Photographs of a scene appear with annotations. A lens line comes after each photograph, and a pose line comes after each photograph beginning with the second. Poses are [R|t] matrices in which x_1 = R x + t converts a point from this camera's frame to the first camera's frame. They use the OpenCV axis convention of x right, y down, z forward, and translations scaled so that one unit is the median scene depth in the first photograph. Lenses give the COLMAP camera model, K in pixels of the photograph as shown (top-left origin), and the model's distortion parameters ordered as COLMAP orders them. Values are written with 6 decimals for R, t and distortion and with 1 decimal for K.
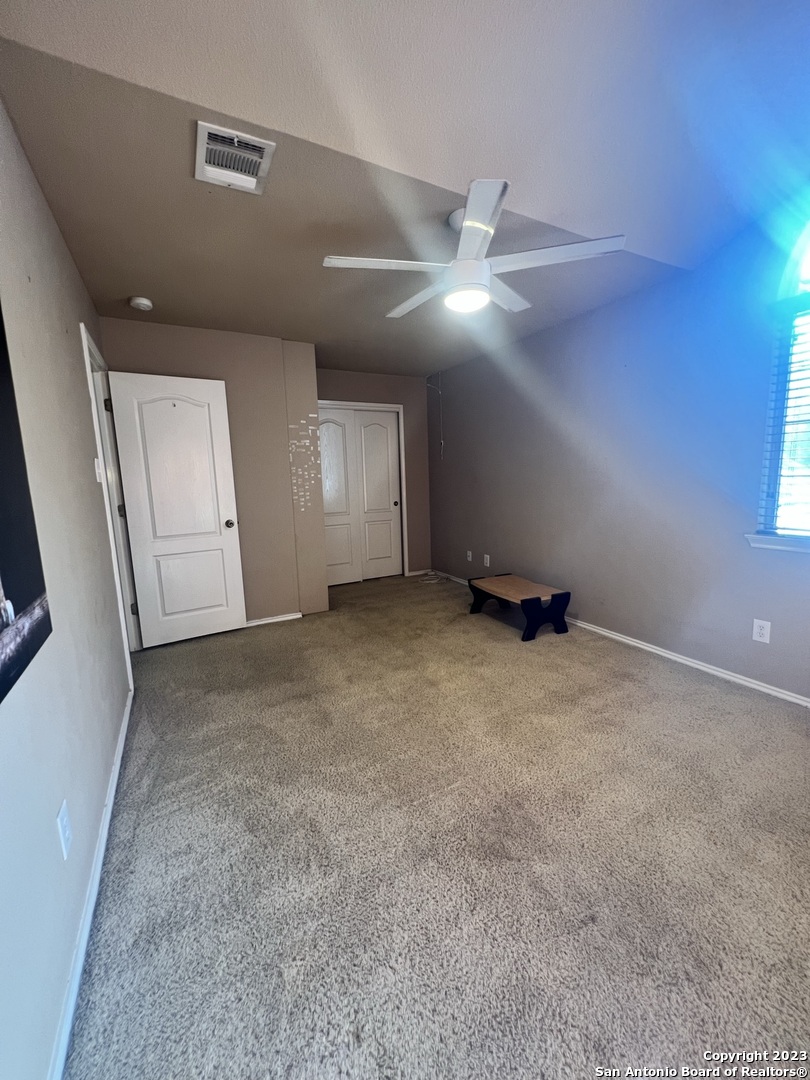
lens RADIAL K [[429.9, 0, 402.7], [0, 429.9, 540.6], [0, 0, 1]] dist [-0.000129, -0.000072]
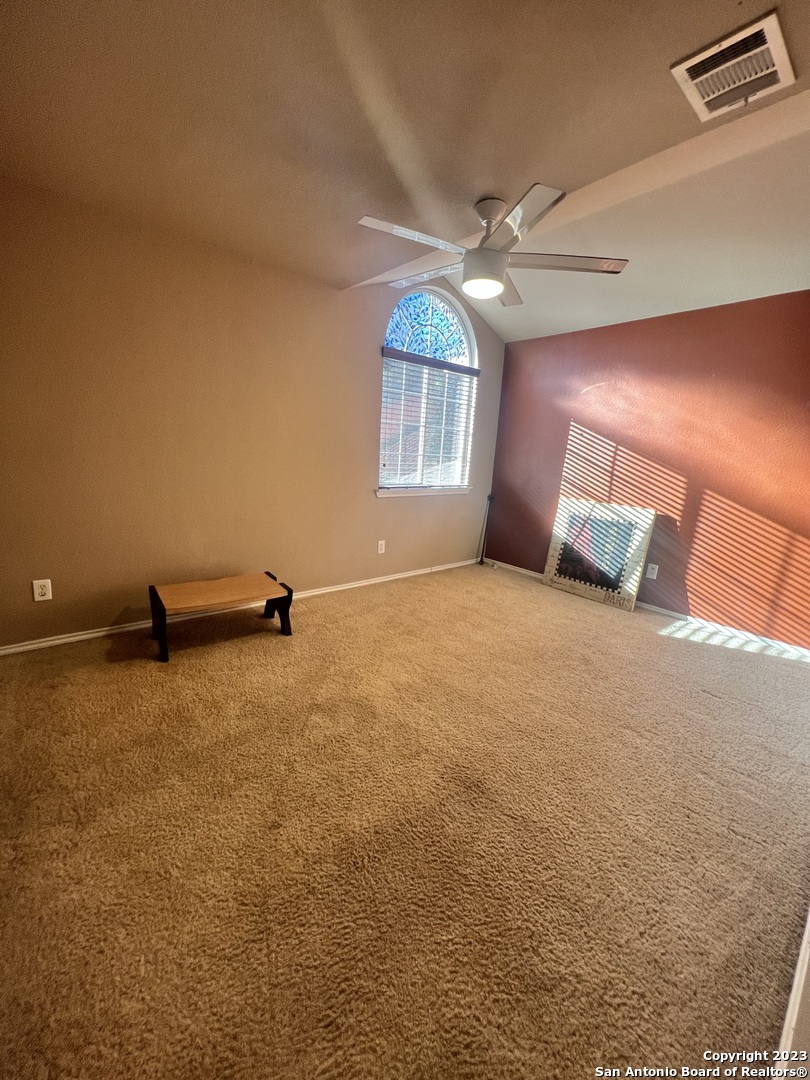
lens RADIAL K [[429.9, 0, 403.2], [0, 429.9, 542.2], [0, 0, 1]] dist [-0.000129, -0.000072]
pose [[-0.199025, -0.219981, 0.954986, -0.585728], [0.082176, 0.967302, 0.239944, -0.152939], [-0.976543, 0.126232, -0.174440, 0.891648]]
